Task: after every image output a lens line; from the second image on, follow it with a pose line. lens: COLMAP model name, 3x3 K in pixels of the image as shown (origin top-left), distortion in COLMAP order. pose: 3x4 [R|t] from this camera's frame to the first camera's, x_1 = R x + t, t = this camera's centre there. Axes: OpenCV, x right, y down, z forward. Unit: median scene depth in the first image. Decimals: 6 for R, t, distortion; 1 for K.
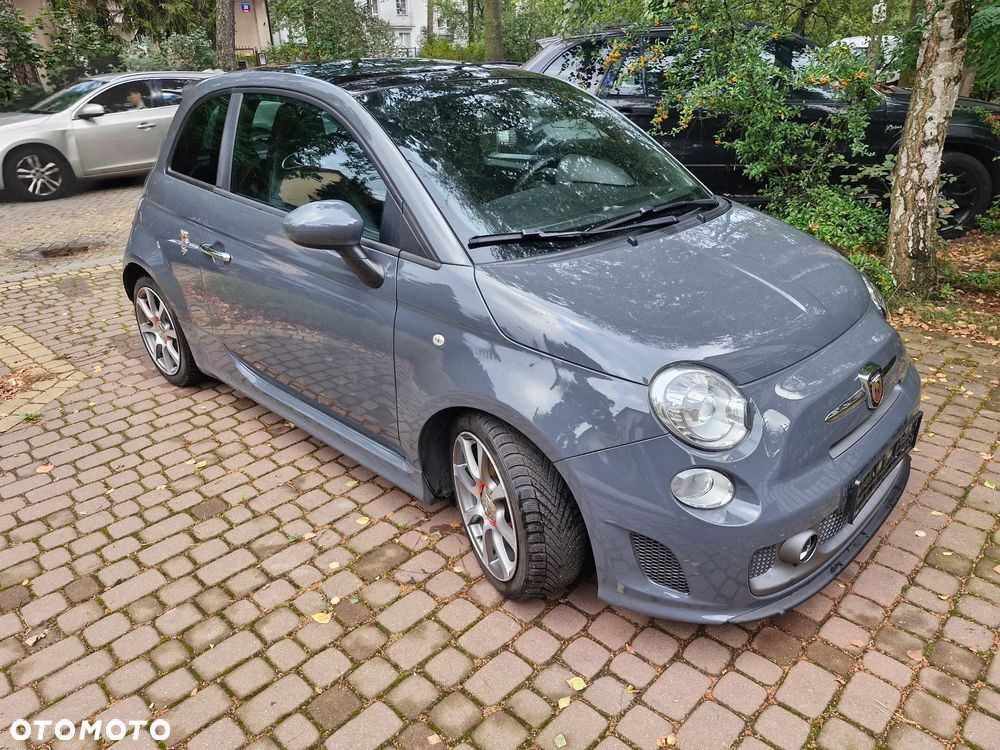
lens RADIAL K [[707.3, 0, 505.9], [0, 707.3, 372.0], [0, 0, 1]] dist [0.034541, -0.029281]
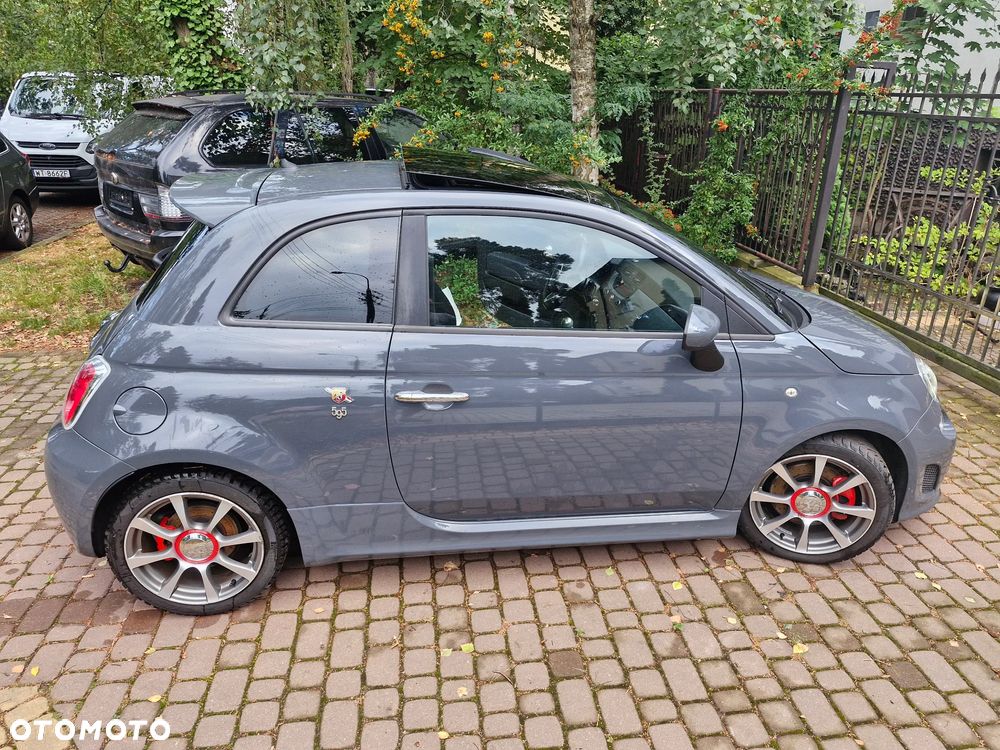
lens RADIAL K [[707.3, 0, 470.3], [0, 707.3, 408.7], [0, 0, 1]] dist [0.034541, -0.029281]
pose [[0.613281, -0.288256, 0.735388, -1.148106], [0.288200, 0.948505, 0.131448, -0.289295], [-0.735410, 0.131324, 0.664775, 0.487977]]
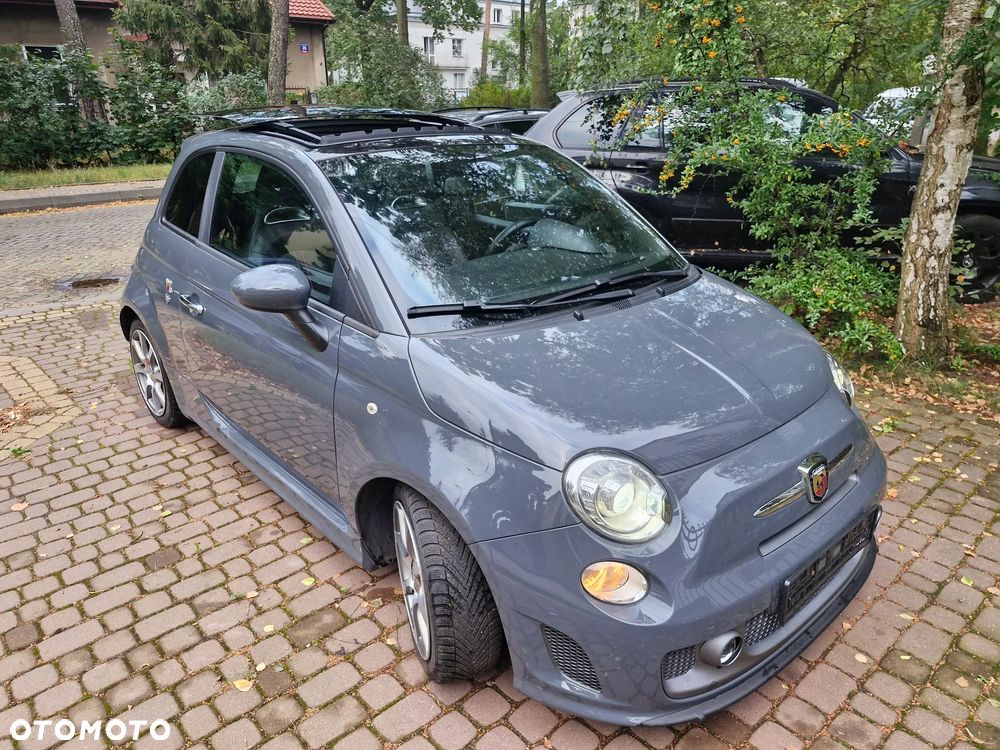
lens RADIAL K [[707.3, 0, 507.4], [0, 707.3, 376.2], [0, 0, 1]] dist [0.034541, -0.029281]
pose [[0.997325, 0.042912, -0.059181, 0.125539], [-0.045389, 0.998121, -0.041168, -0.049045], [0.057303, 0.043744, 0.997398, 0.014657]]
